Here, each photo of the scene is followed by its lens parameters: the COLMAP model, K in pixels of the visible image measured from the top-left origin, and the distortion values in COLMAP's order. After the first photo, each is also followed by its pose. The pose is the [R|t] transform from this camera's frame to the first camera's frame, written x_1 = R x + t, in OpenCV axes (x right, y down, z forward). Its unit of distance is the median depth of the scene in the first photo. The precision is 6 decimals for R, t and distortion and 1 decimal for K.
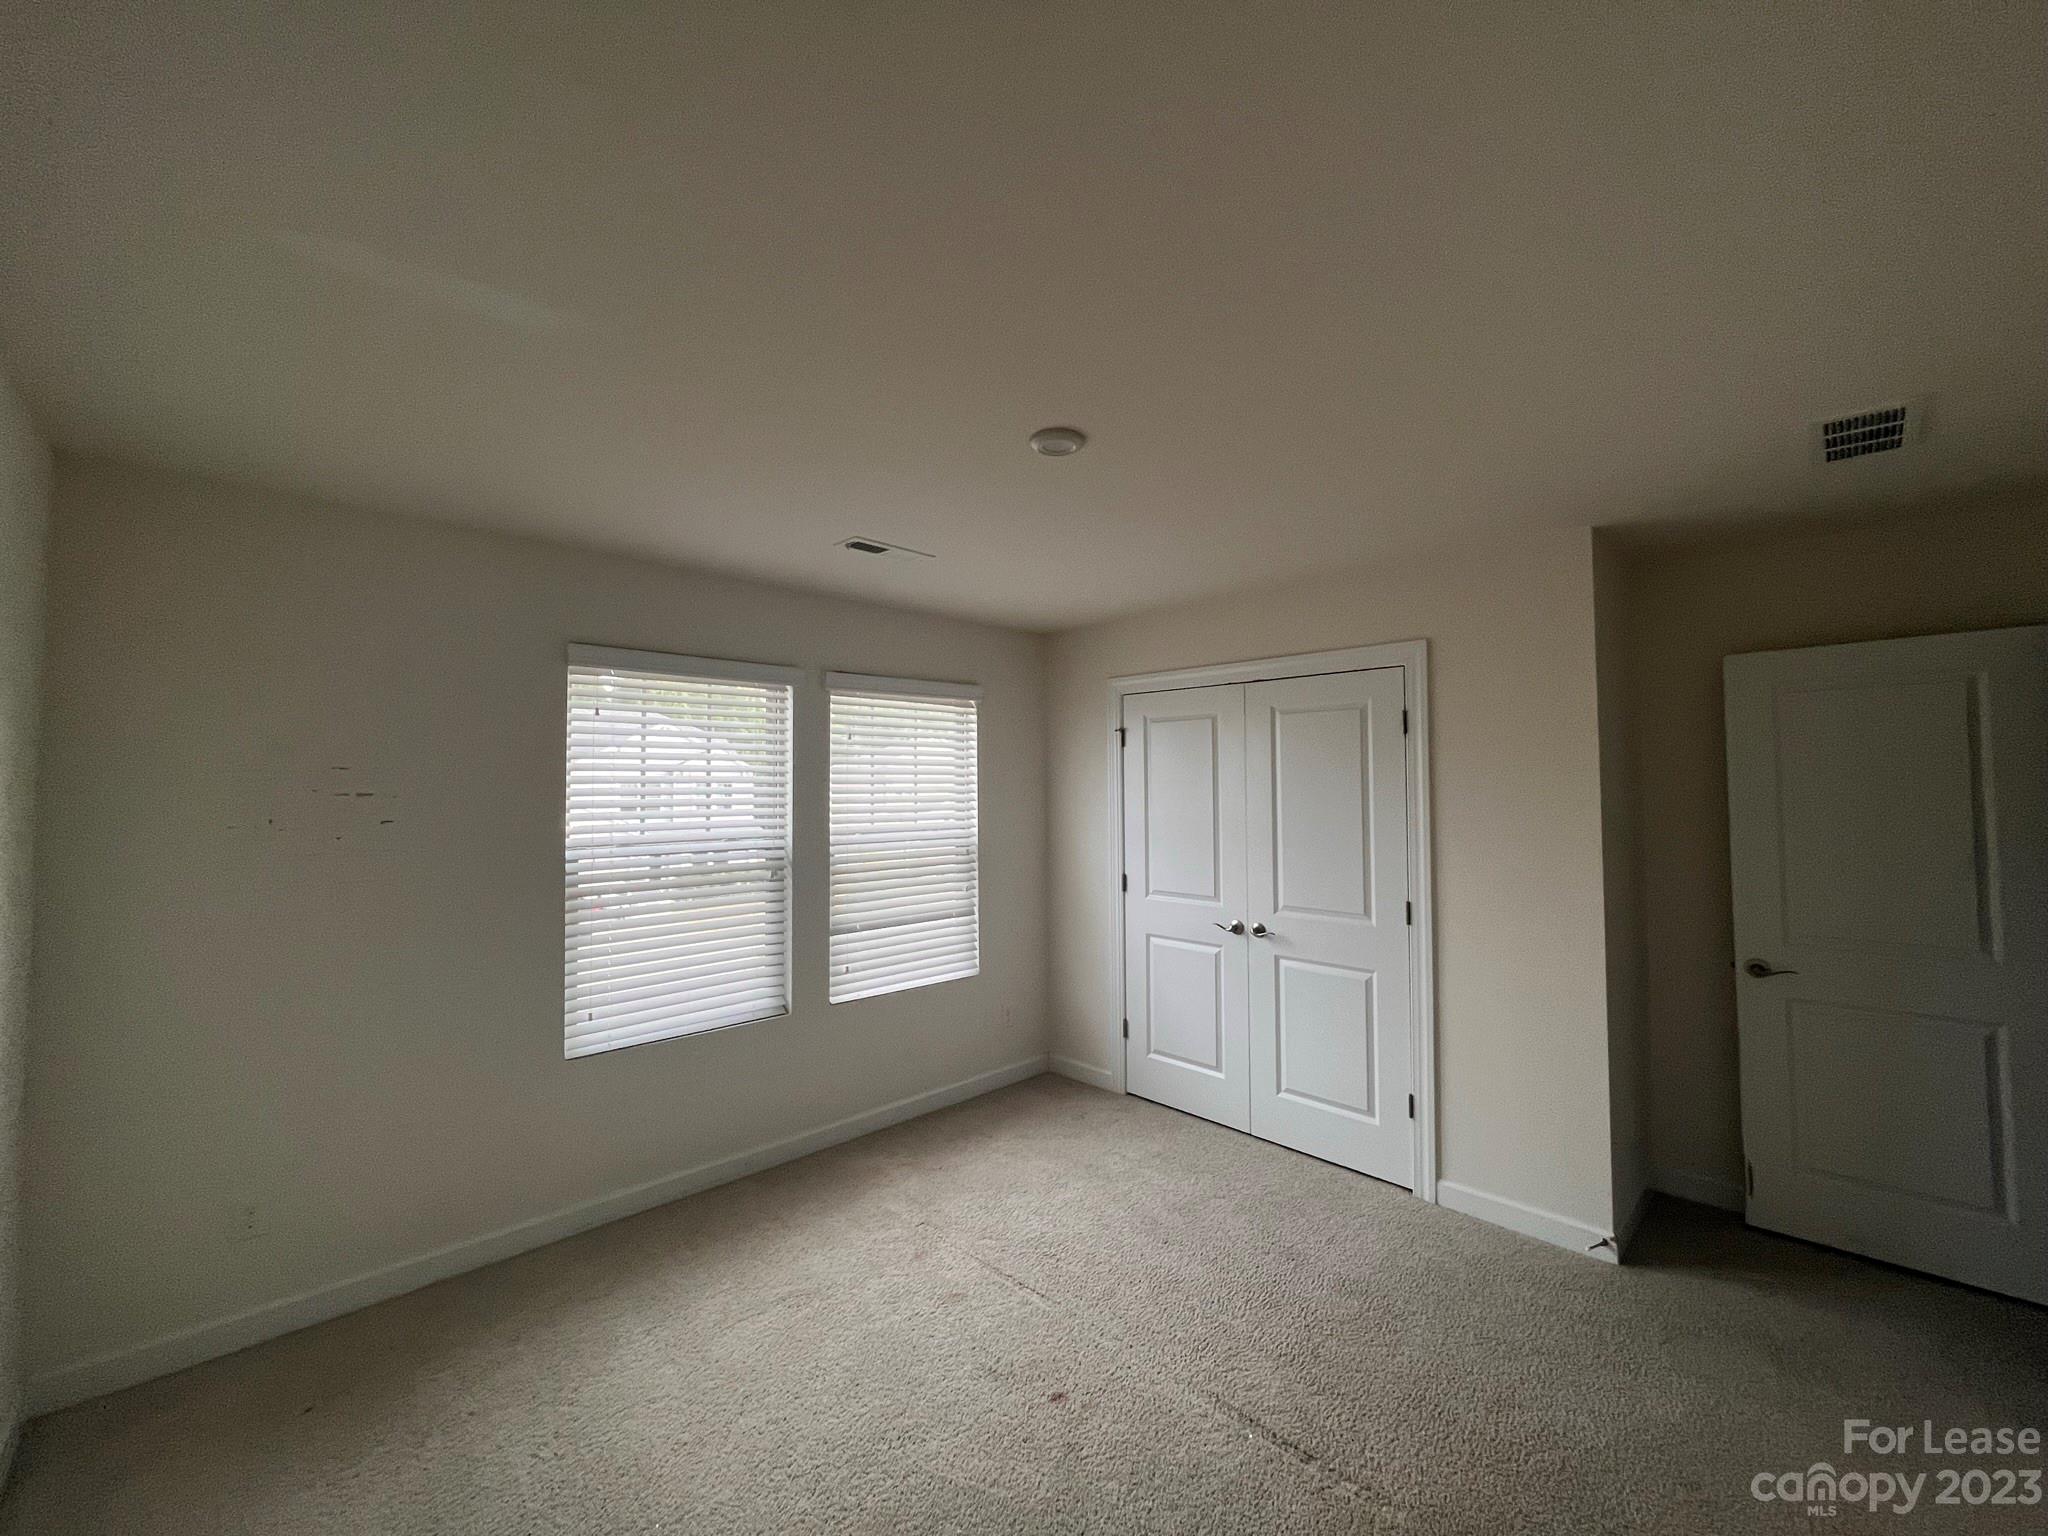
lens RADIAL K [[824.5, 0, 1029.9], [0, 824.5, 752.9], [0, 0, 1]] dist [-0.000523, 0.000025]
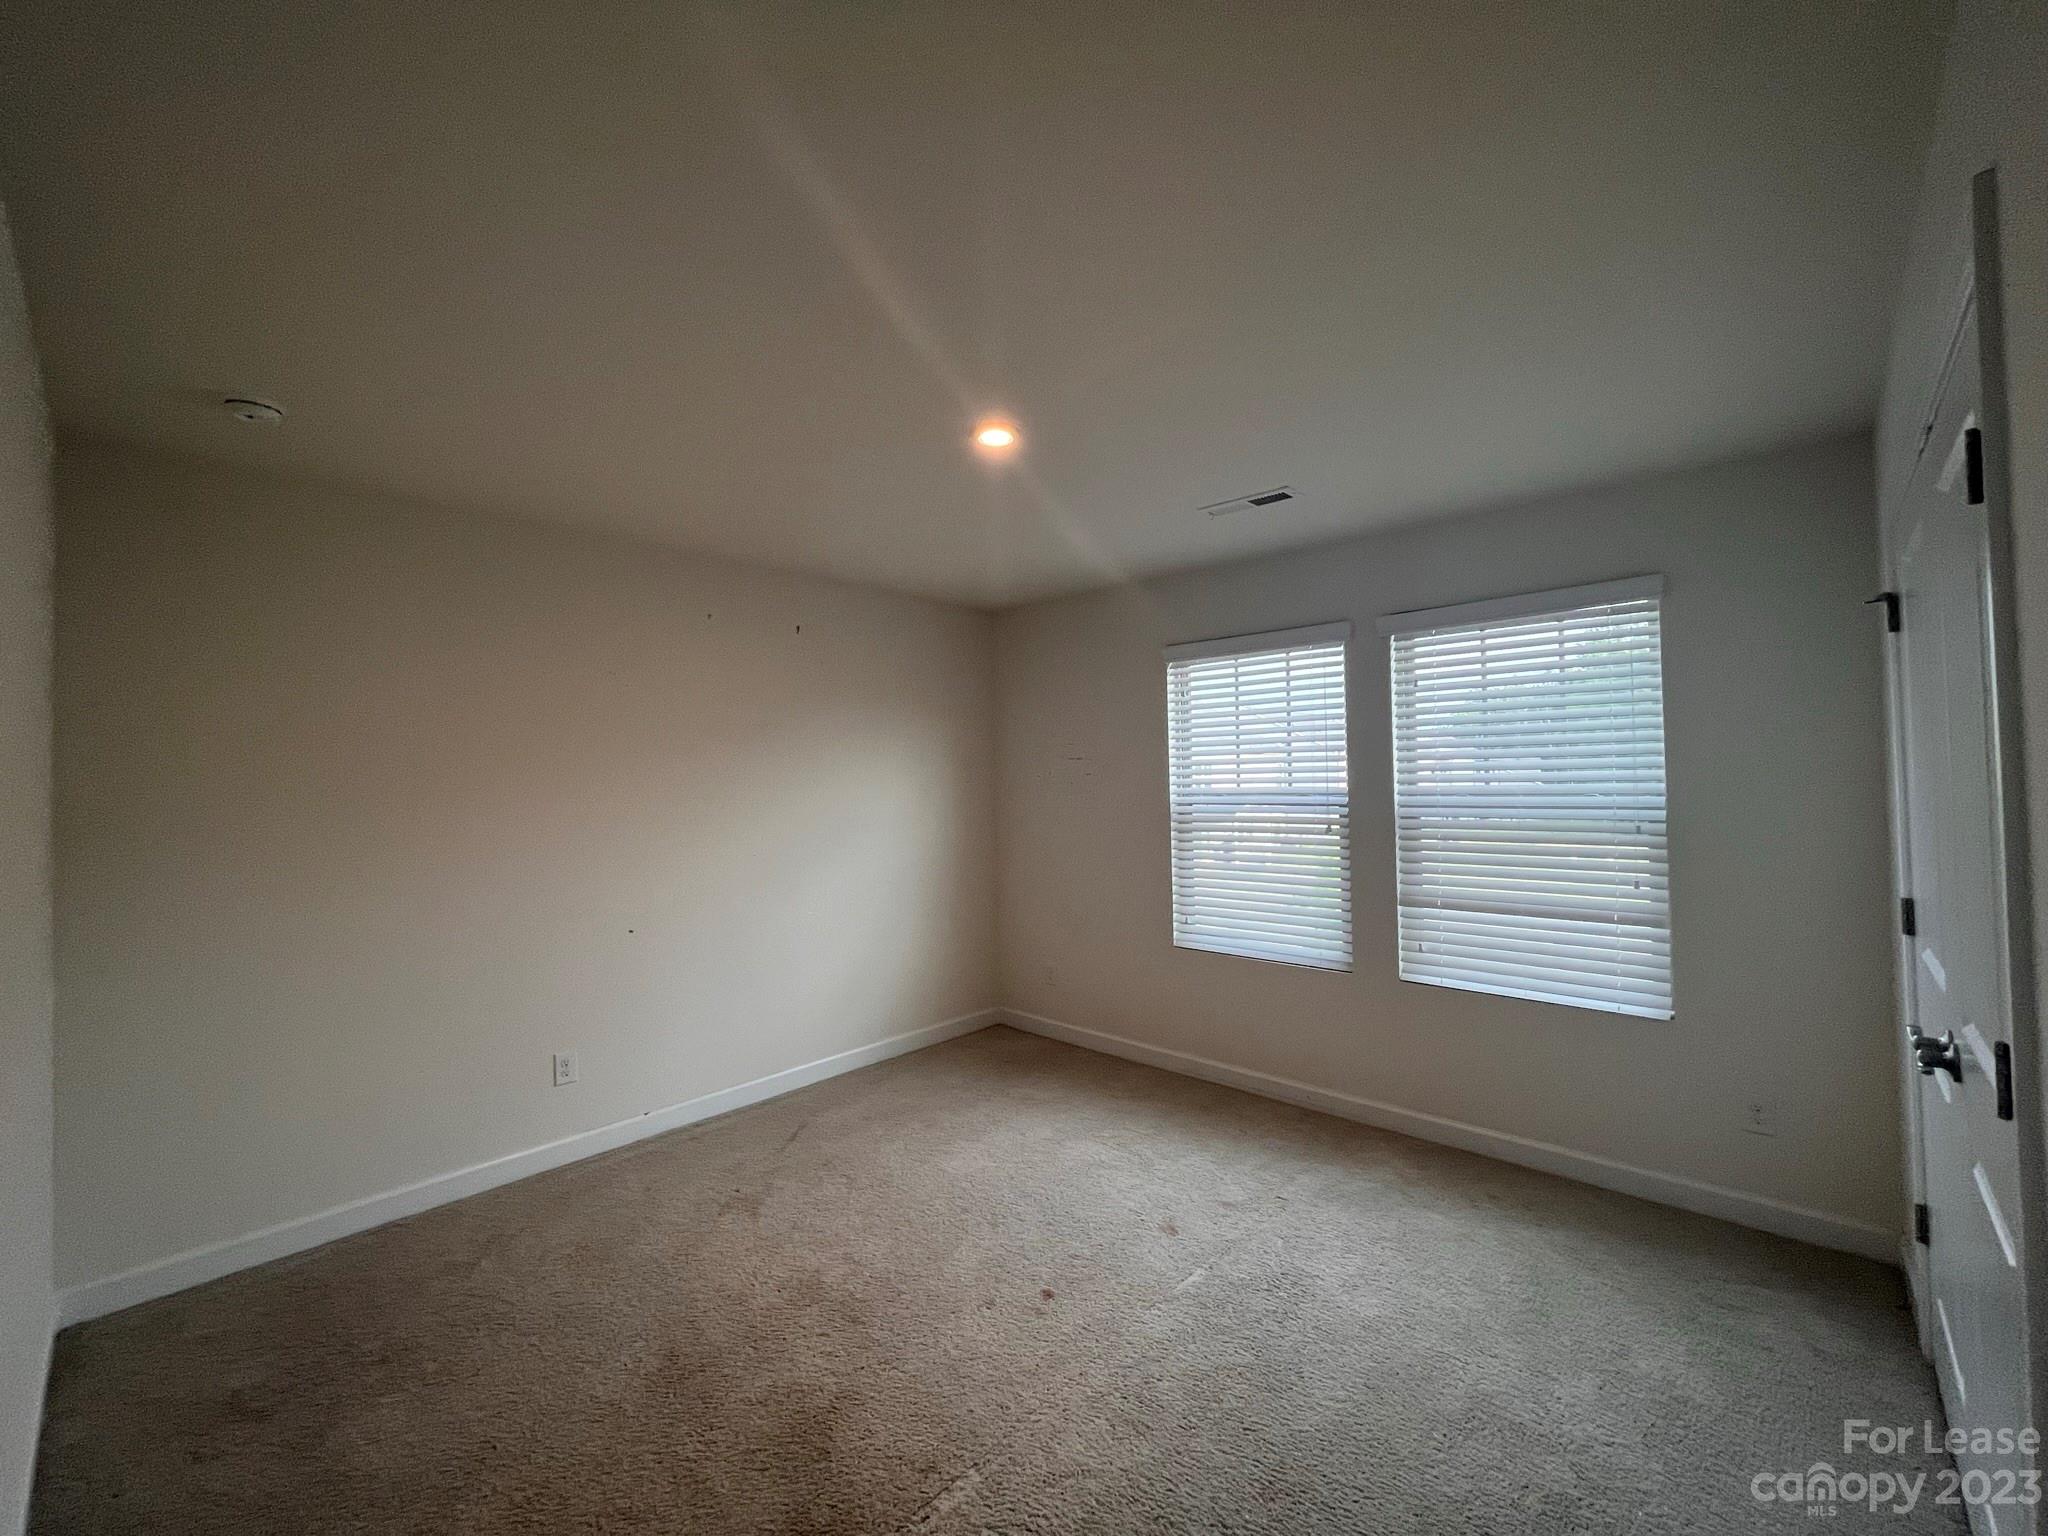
lens RADIAL K [[824.5, 0, 1024.4], [0, 824.5, 772.7], [0, 0, 1]] dist [-0.000523, 0.000025]
pose [[0.051849, 0.007582, -0.998626, 0.650603], [0.077168, 0.996951, 0.011576, 0.032226], [0.995669, -0.077662, 0.051106, 0.553035]]
